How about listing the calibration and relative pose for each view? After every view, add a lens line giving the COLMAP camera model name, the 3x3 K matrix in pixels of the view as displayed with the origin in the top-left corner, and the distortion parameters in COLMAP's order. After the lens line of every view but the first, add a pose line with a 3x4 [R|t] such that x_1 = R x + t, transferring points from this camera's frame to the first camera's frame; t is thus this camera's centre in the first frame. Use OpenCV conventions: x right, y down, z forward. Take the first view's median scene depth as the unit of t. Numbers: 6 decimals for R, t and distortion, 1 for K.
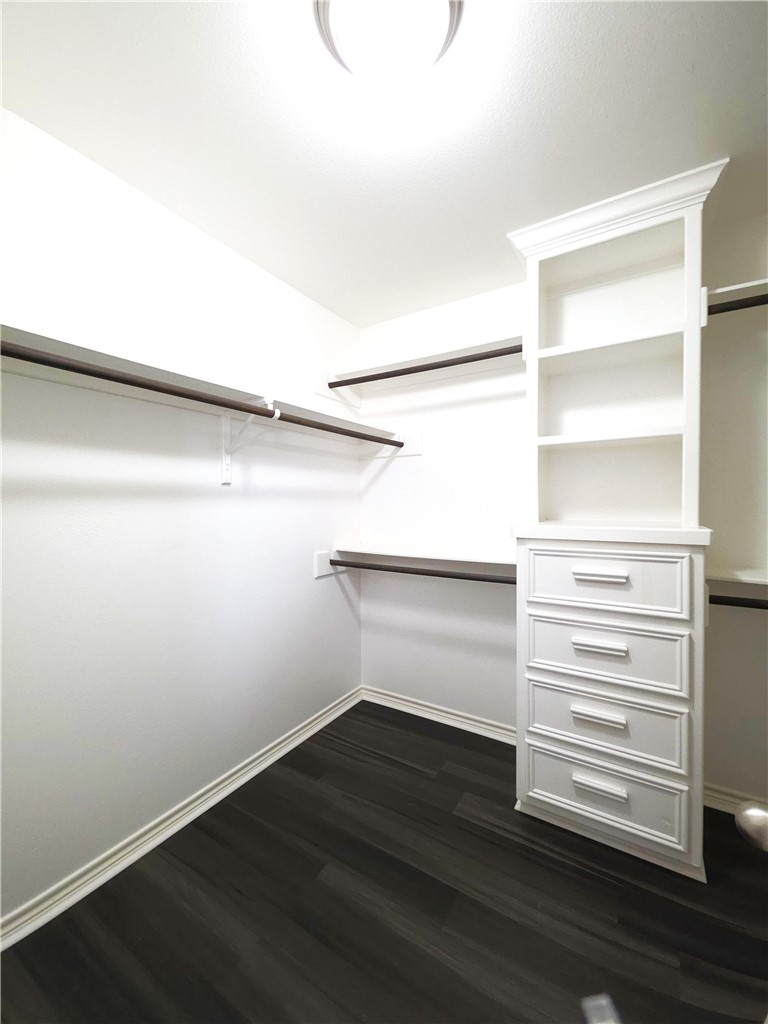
lens RADIAL K [[409.5, 0, 384.0], [0, 409.5, 512.0], [0, 0, 1]] dist [0.012739, -0.011988]
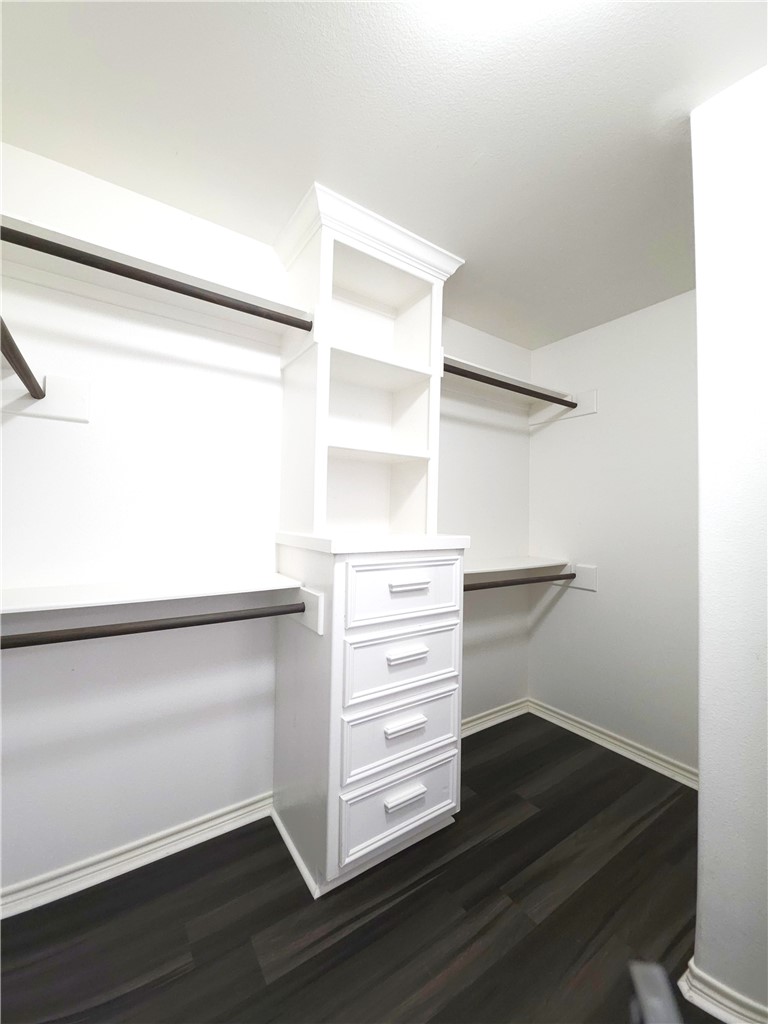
lens RADIAL K [[404.9, 0, 384.0], [0, 404.9, 512.0], [0, 0, 1]] dist [-0.006914, 0.000093]
pose [[0.391427, 0.030411, 0.919706, -0.423732], [0.000525, 0.999446, -0.033271, 0.008709], [-0.920209, 0.013506, 0.391194, 0.660755]]
